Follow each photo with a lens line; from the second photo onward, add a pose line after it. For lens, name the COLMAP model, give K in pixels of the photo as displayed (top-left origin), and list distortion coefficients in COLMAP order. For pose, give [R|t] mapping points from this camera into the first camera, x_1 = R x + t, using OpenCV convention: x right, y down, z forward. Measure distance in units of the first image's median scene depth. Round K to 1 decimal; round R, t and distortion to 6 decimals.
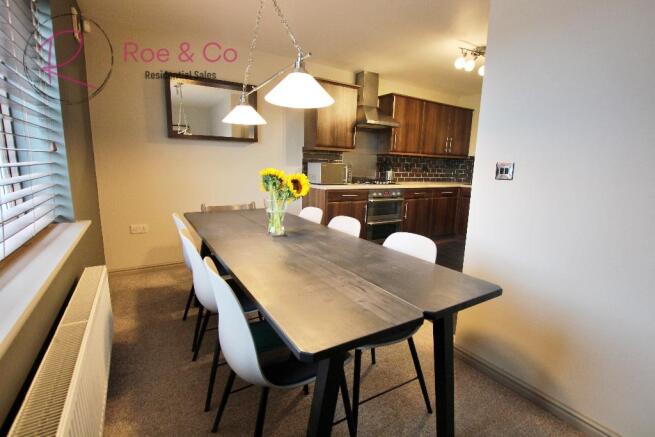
lens RADIAL K [[304.4, 0, 324.6], [0, 304.4, 220.4], [0, 0, 1]] dist [-0.021001, -0.000081]
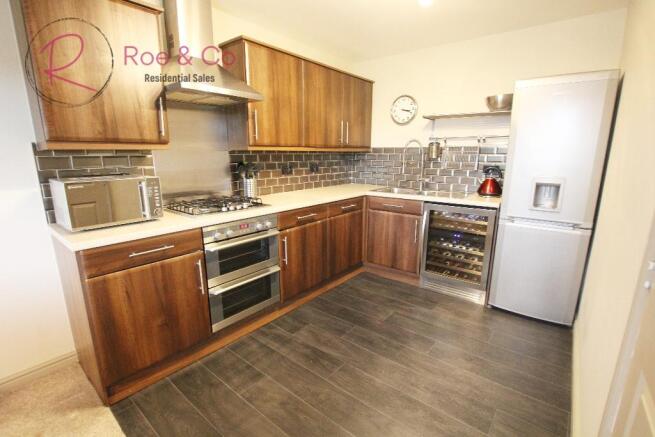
lens RADIAL K [[304.4, 0, 324.6], [0, 304.4, 220.4], [0, 0, 1]] dist [-0.021001, -0.000081]
pose [[0.945195, -0.097311, 0.311667, 0.158427], [0.083888, 0.994888, 0.056223, -0.109779], [-0.315545, -0.026997, 0.948527, 0.421489]]
